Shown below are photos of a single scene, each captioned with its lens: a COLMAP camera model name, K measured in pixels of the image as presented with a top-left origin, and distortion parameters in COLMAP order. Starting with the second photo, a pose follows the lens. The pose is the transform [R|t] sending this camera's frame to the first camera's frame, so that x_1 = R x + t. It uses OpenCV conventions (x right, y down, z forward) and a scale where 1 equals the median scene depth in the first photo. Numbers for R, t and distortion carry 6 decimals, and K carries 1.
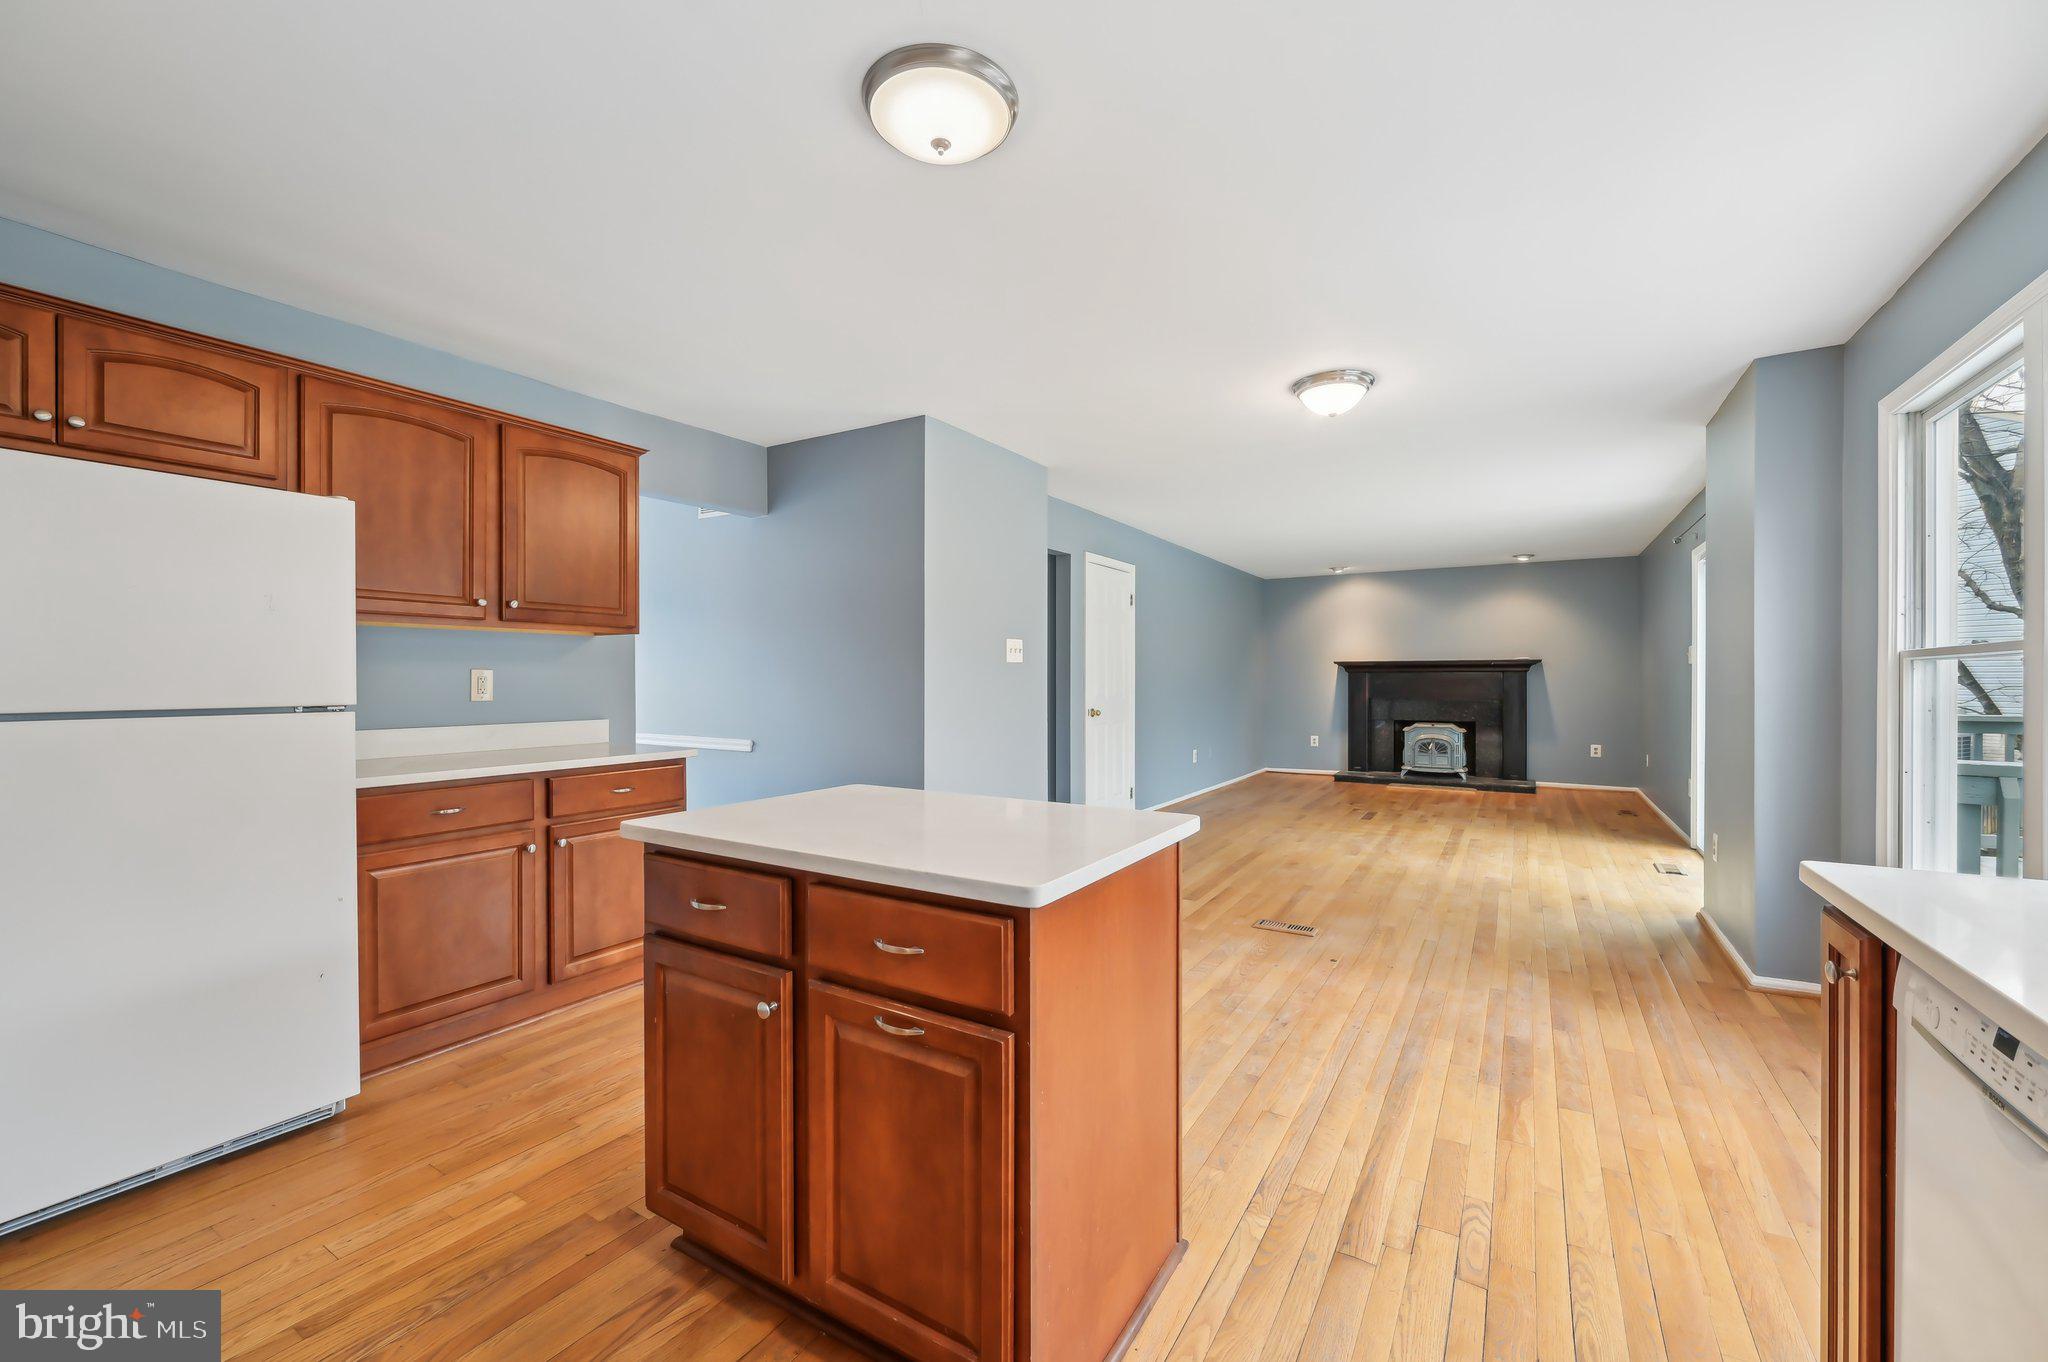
lens RADIAL K [[814.2, 0, 1024.0], [0, 814.2, 681.0], [0, 0, 1]] dist [-0.007489, -0.000005]
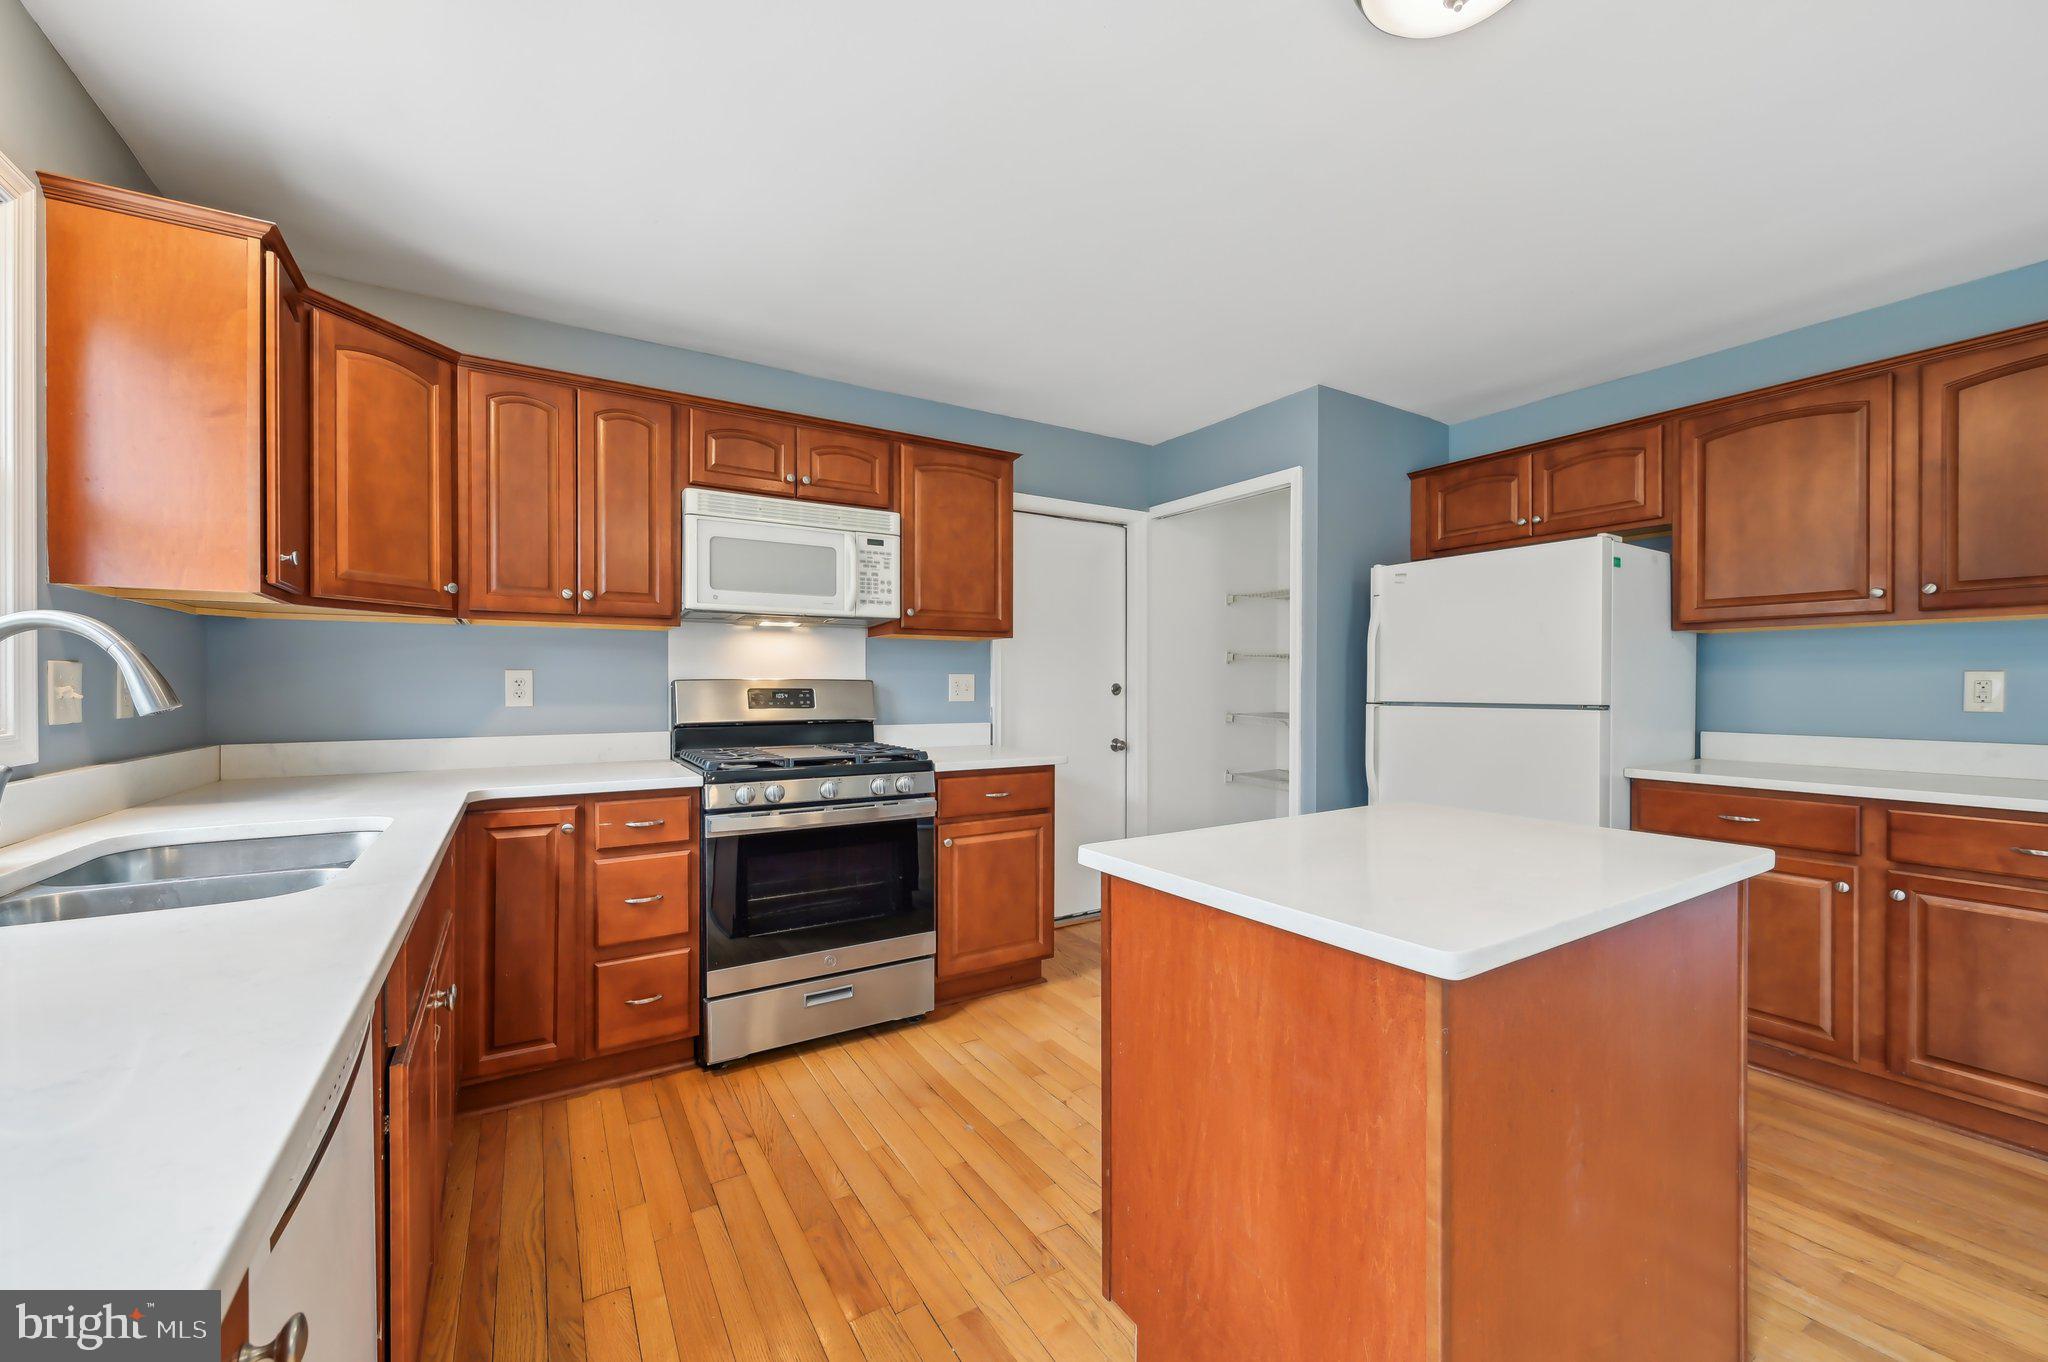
lens RADIAL K [[815.8, 0, 1036.8], [0, 815.8, 686.9], [0, 0, 1]] dist [0.002167, 0.000004]
pose [[-0.438985, 0.001932, -0.898492, 0.156974], [-0.003622, 0.999986, 0.003920, 0.000310], [0.898487, 0.004975, -0.438972, 0.195509]]
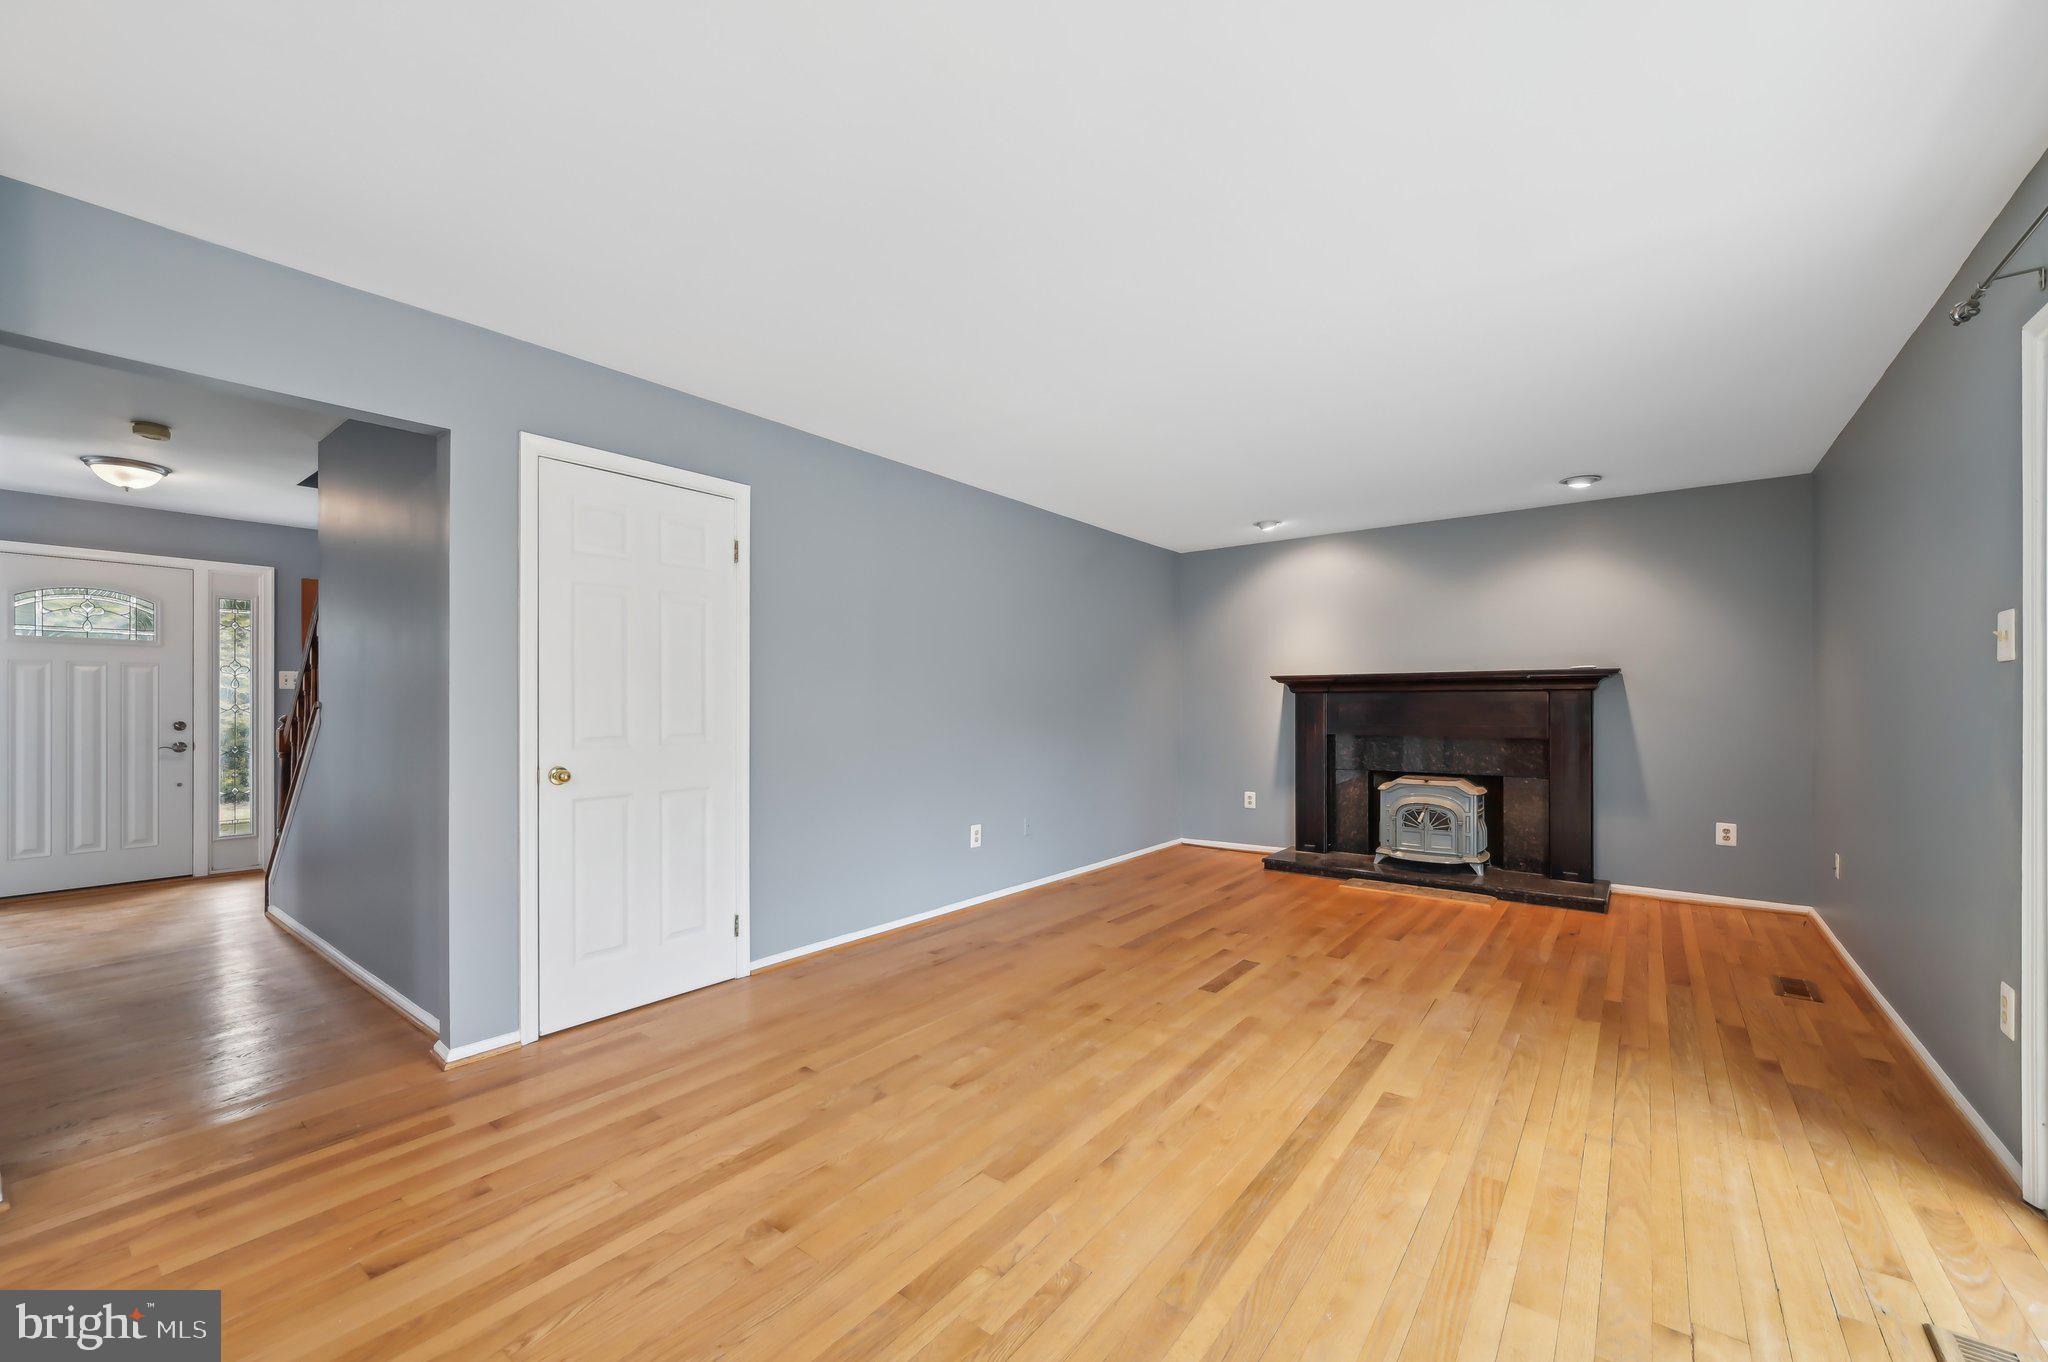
lens RADIAL K [[807.8, 0, 1022.9], [0, 807.8, 706.0], [0, 0, 1]] dist [0.000342, -0.000100]
pose [[0.994041, -0.000970, -0.109000, 0.282801], [0.001087, 0.999999, 0.001011, -0.001710], [0.108999, -0.001124, 0.994041, 0.392778]]
